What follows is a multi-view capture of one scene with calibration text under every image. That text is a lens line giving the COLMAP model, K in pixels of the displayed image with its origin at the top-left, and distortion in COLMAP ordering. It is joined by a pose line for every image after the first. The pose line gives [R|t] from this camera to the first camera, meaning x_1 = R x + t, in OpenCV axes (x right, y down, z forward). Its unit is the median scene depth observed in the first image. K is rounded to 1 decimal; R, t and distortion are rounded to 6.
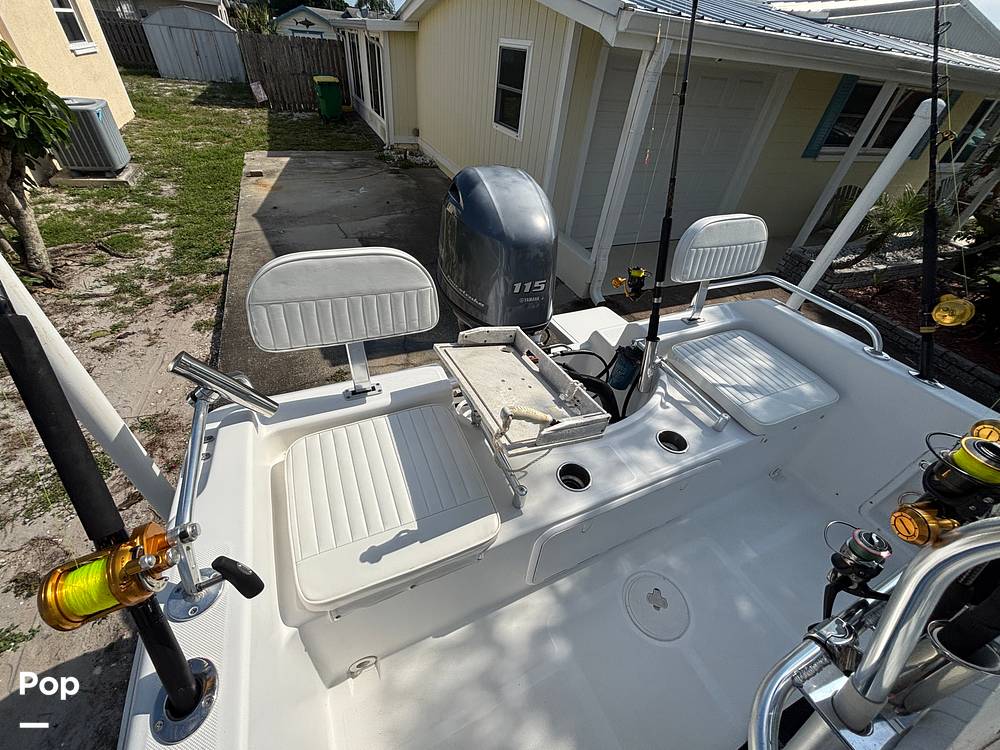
lens RADIAL K [[397.3, 0, 500.0], [0, 397.3, 375.0], [0, 0, 1]] dist [0.001212, -0.000243]
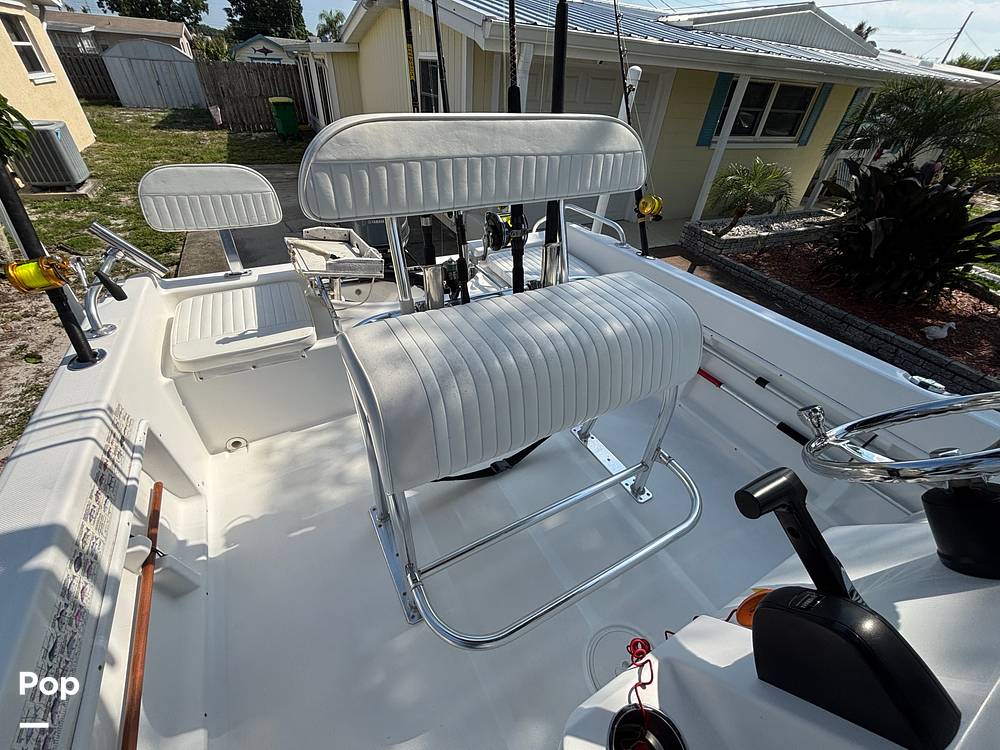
lens RADIAL K [[397.3, 0, 500.0], [0, 397.3, 375.0], [0, 0, 1]] dist [0.001212, -0.000243]
pose [[0.997399, -0.063096, 0.034855, 0.131735], [0.064238, 0.997399, -0.032682, 0.128045], [-0.032703, 0.034836, 0.998858, -0.114590]]
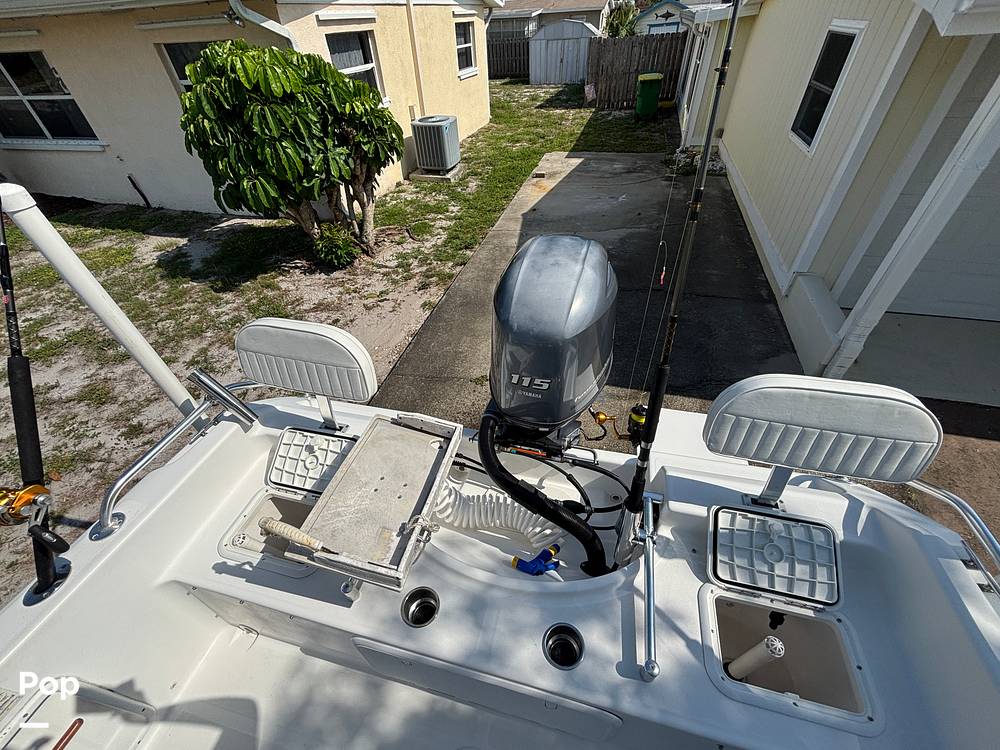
lens RADIAL K [[408.7, 0, 500.0], [0, 408.7, 375.0], [0, 0, 1]] dist [-0.000958, 0.000106]
pose [[0.763219, 0.320083, -0.561288, 0.160160], [-0.313837, 0.942967, 0.110997, -0.096128], [0.564804, 0.091438, 0.820144, 0.068731]]
